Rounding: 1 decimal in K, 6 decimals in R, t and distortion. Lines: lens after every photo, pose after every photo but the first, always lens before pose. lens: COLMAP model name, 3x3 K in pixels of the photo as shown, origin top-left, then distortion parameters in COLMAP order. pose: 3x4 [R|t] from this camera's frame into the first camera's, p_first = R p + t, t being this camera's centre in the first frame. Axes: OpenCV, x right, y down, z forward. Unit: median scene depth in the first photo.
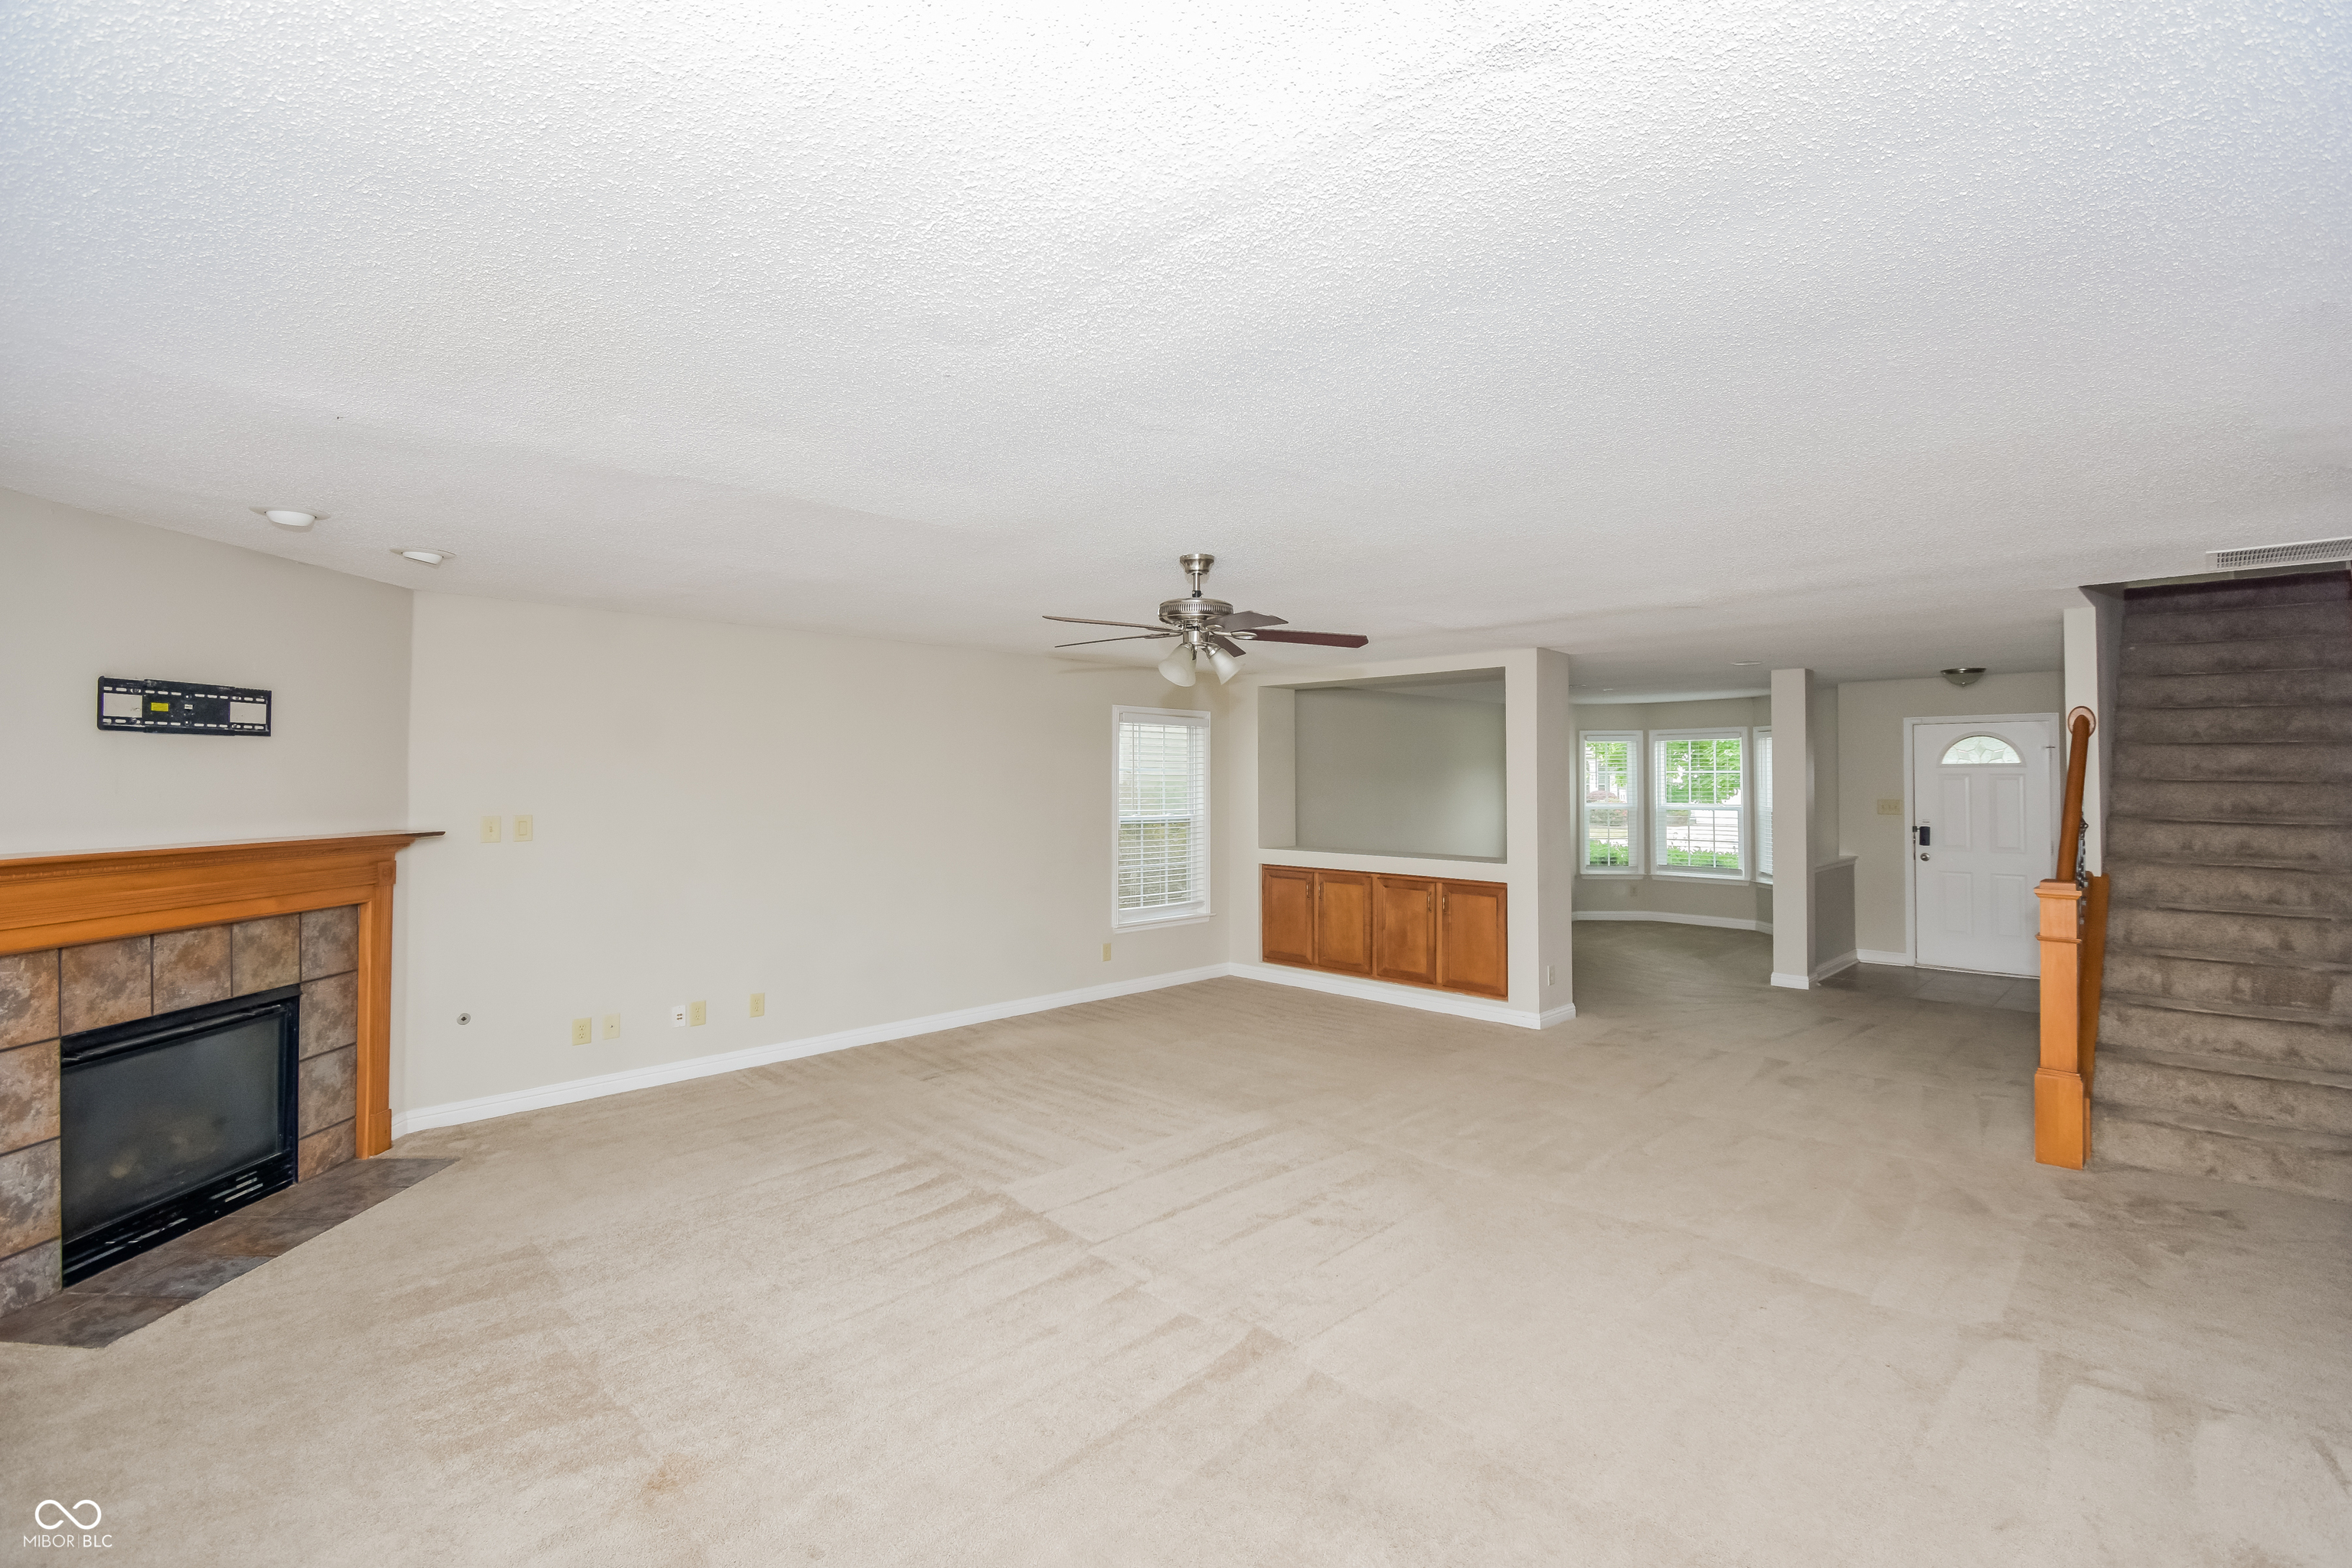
lens RADIAL K [[1076.9, 0, 1175.3], [0, 1076.9, 793.2], [0, 0, 1]] dist [0.017215, -0.000654]
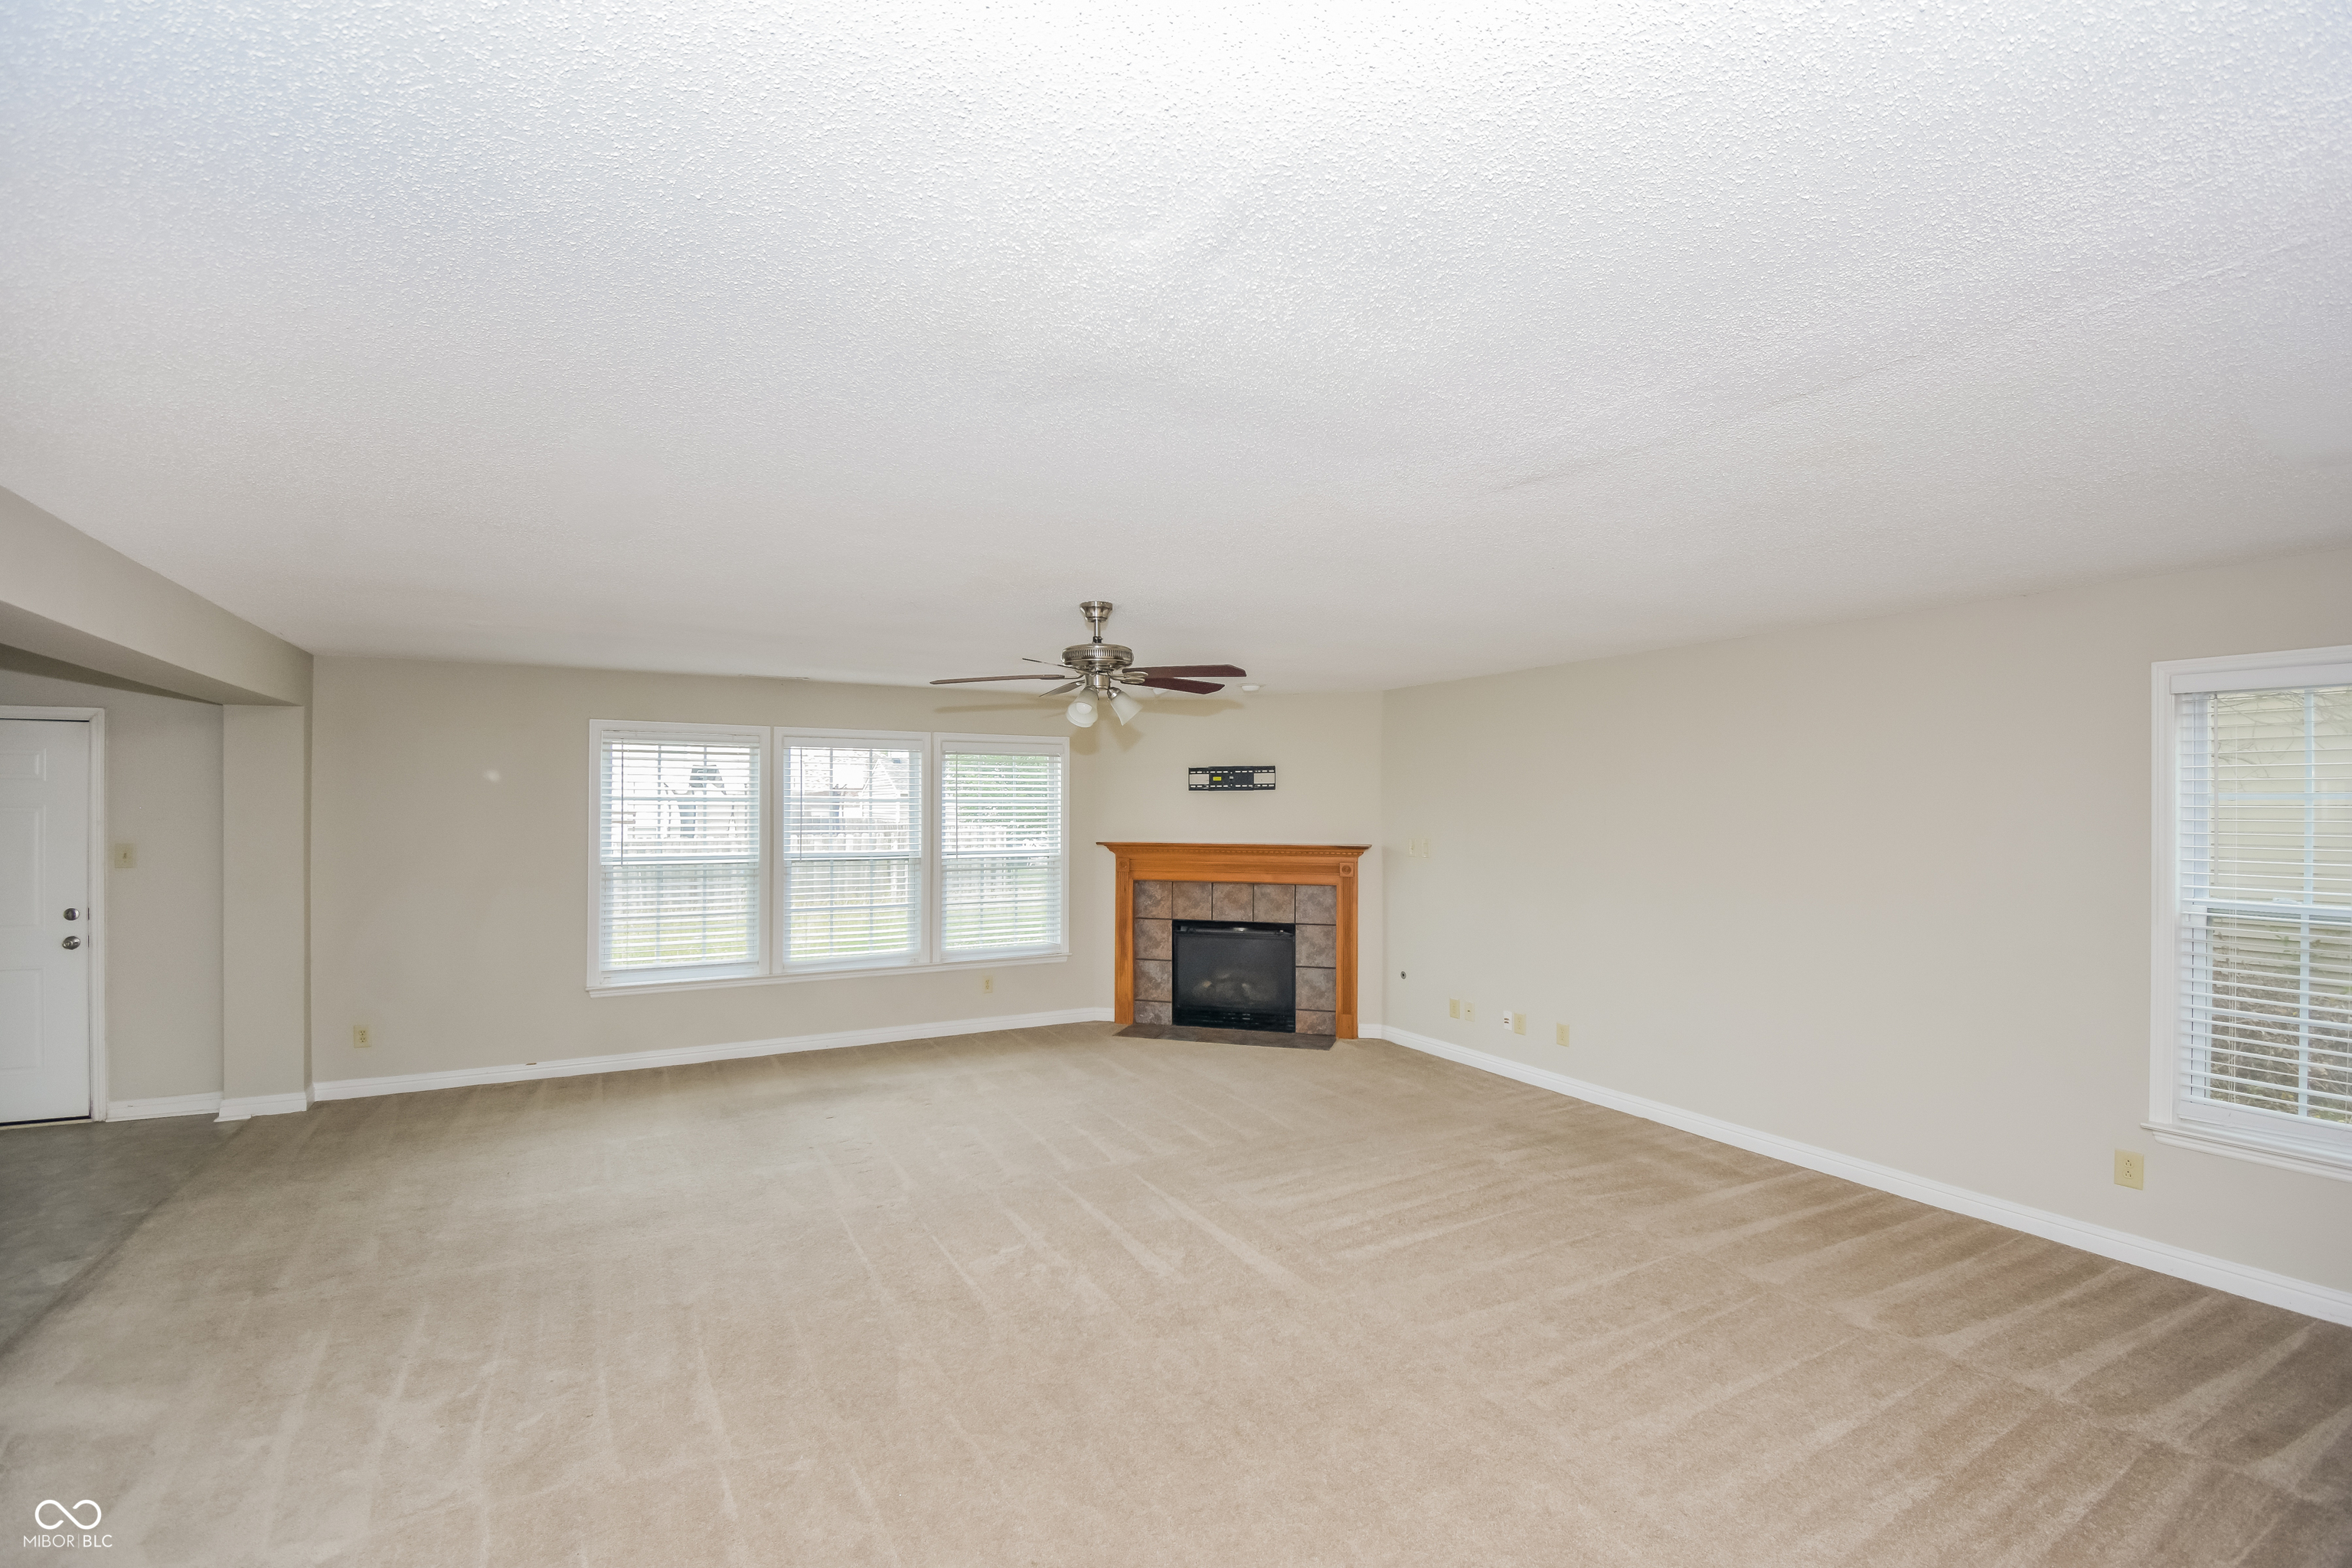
lens RADIAL K [[1076.9, 0, 1185.9], [0, 1076.9, 802.4], [0, 0, 1]] dist [0.017215, -0.000654]
pose [[-0.273854, 0.001307, -0.961770, 1.001746], [-0.008451, 0.999957, 0.003765, -0.034733], [0.961734, 0.009159, -0.273831, 1.340088]]
